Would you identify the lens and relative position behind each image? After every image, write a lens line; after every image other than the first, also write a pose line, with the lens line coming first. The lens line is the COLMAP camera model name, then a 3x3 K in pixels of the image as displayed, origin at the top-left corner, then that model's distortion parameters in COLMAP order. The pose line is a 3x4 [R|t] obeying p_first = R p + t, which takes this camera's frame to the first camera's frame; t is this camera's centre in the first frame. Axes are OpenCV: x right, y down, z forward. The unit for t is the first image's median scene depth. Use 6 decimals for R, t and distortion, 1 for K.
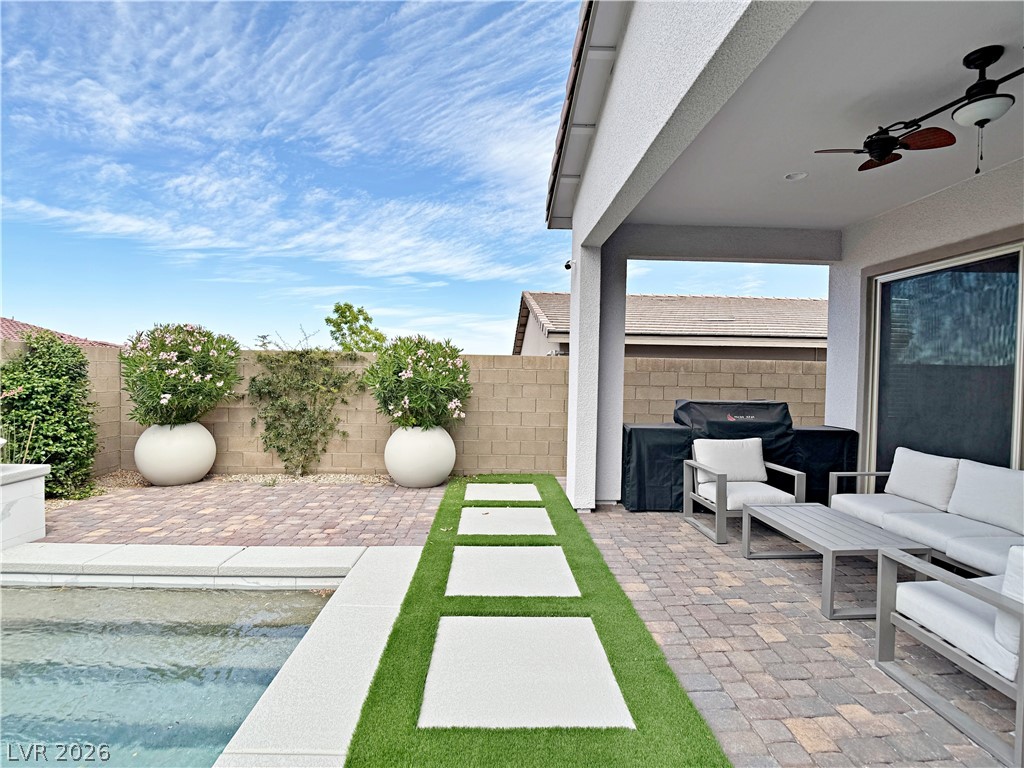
lens RADIAL K [[518.5, 0, 515.8], [0, 518.5, 383.4], [0, 0, 1]] dist [-0.001704, -0.021006]
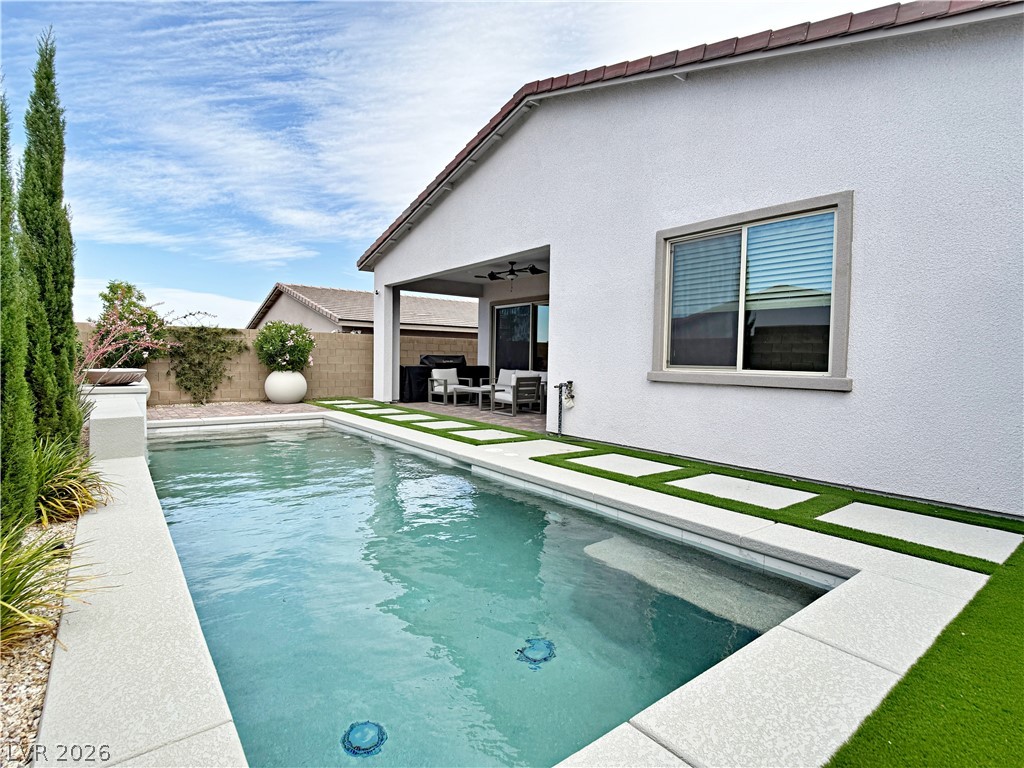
lens RADIAL K [[518.5, 0, 515.8], [0, 518.5, 383.4], [0, 0, 1]] dist [-0.001704, -0.021006]
pose [[0.816083, -0.032649, 0.577011, -0.667377], [0.008323, 0.998963, 0.044753, 0.059698], [-0.577874, -0.031719, 0.815509, -1.096548]]
